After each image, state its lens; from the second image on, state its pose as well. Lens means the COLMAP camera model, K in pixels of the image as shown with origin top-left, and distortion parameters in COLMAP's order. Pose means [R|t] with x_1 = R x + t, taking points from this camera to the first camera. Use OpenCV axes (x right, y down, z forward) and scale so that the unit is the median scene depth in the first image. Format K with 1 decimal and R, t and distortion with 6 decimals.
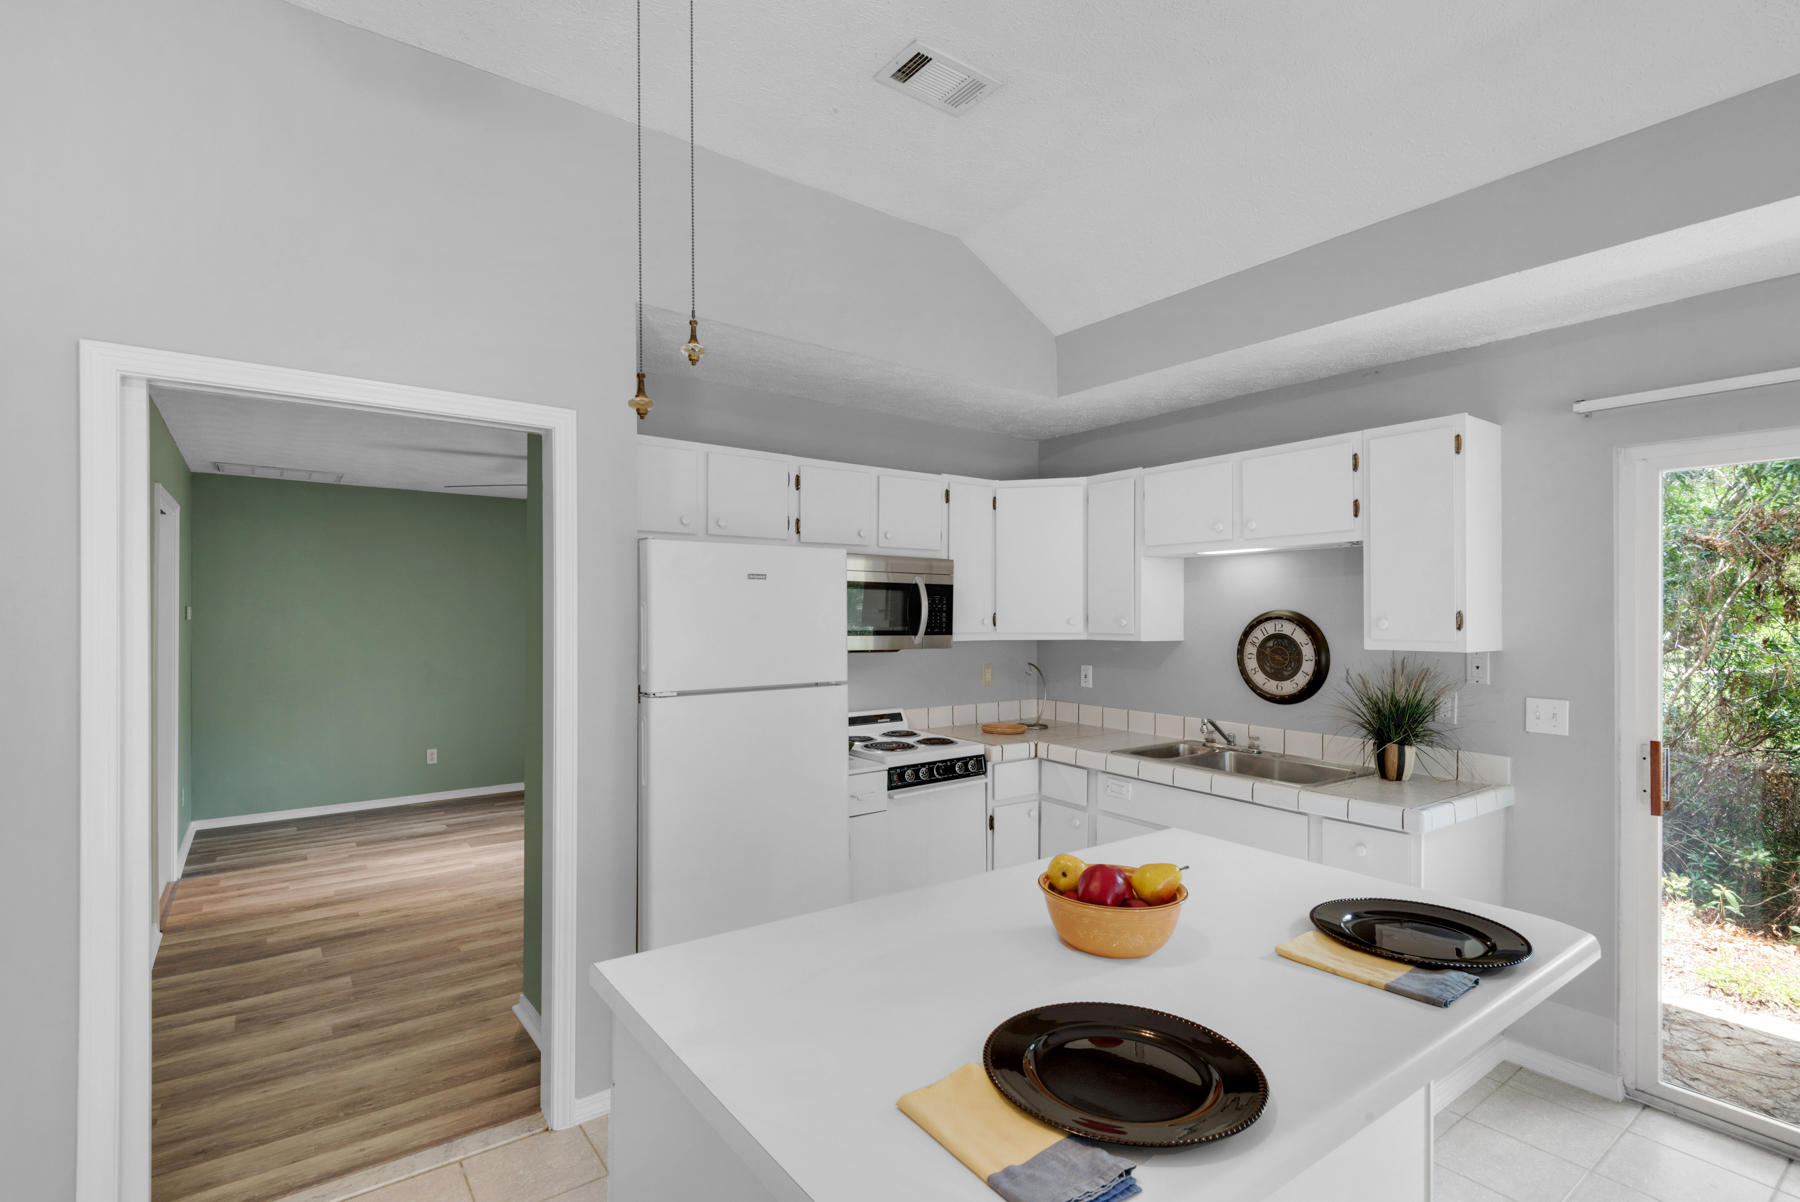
lens RADIAL K [[826.5, 0, 844.6], [0, 826.5, 607.3], [0, 0, 1]] dist [0.033034, -0.016392]
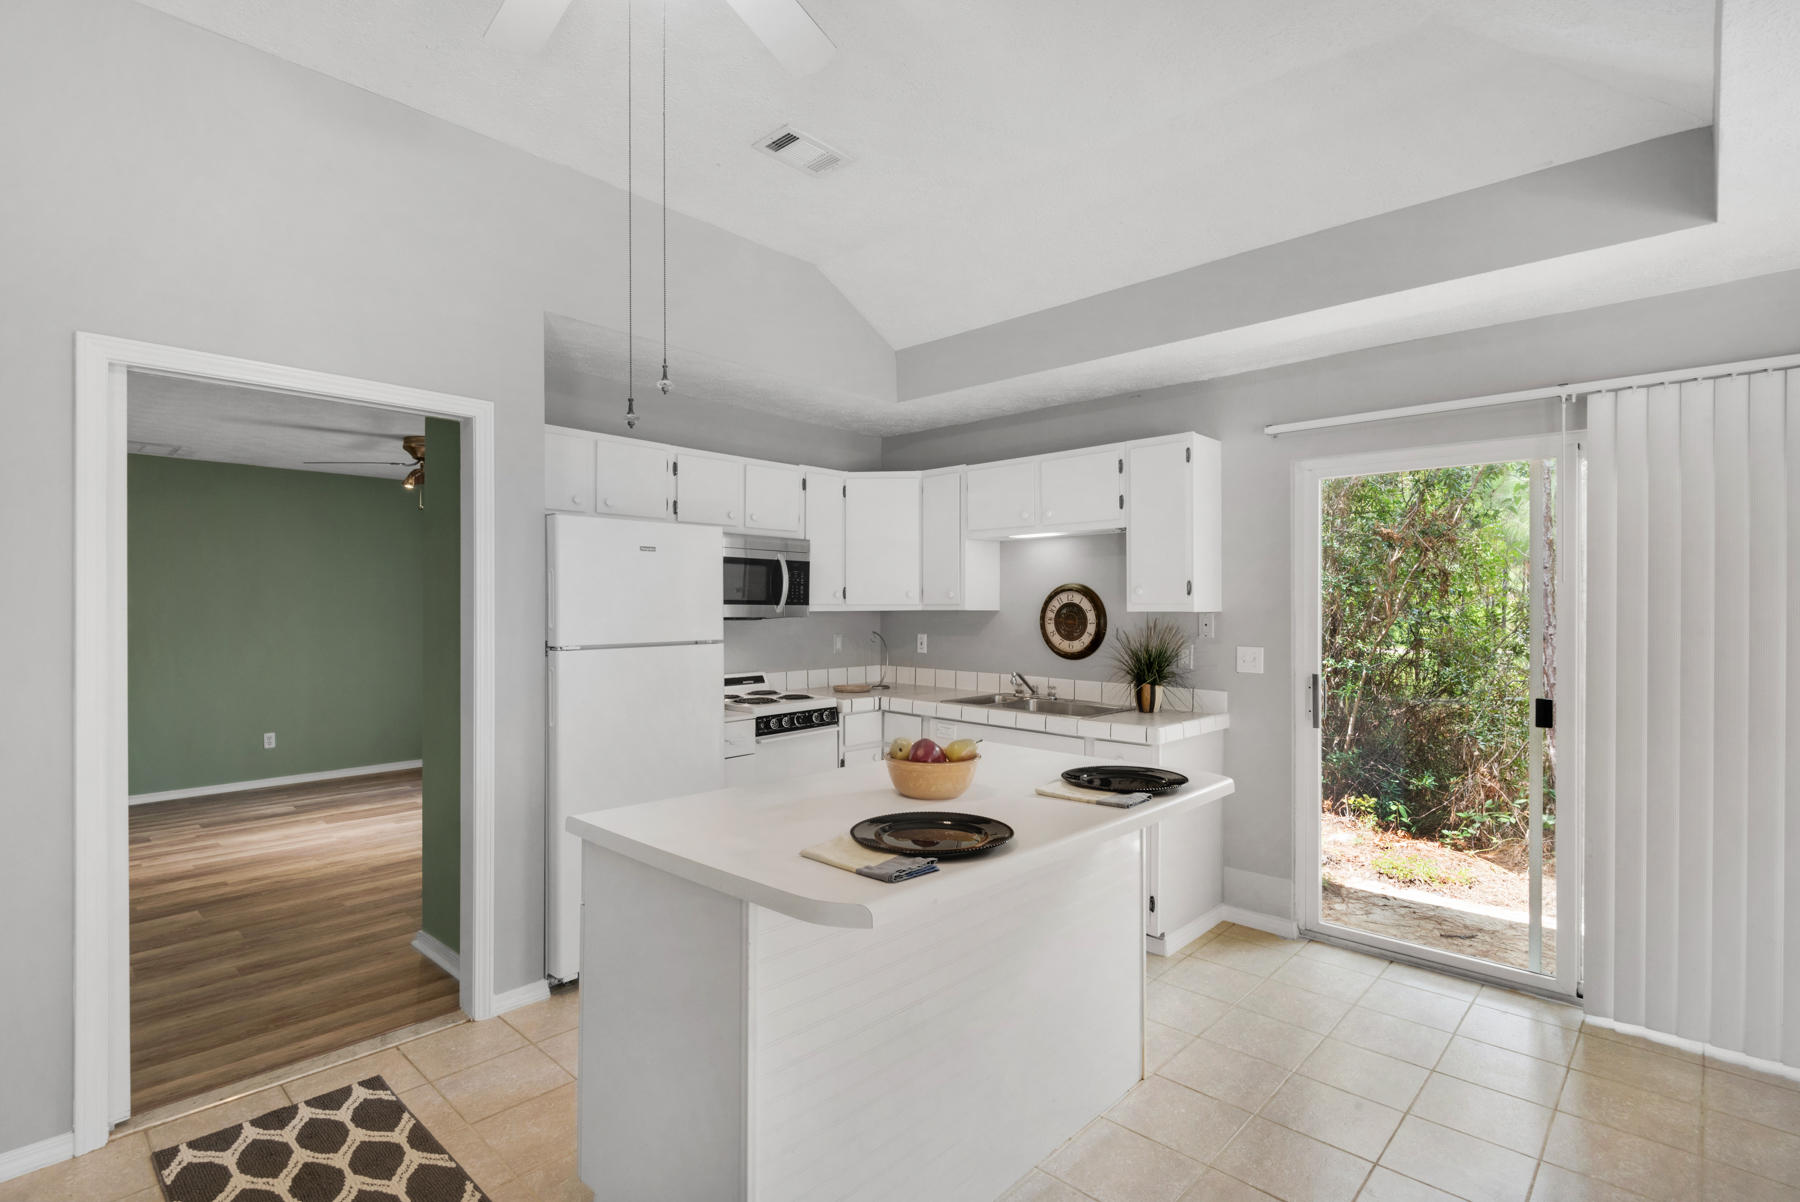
lens RADIAL K [[863.2, 0, 841.3], [0, 863.2, 601.8], [0, 0, 1]] dist [0.012000, -0.000357]
pose [[0.982854, -0.000918, 0.184381, -0.051194], [0.000539, 0.999998, 0.002108, 0.028897], [-0.184383, -0.001973, 0.982853, -0.204986]]
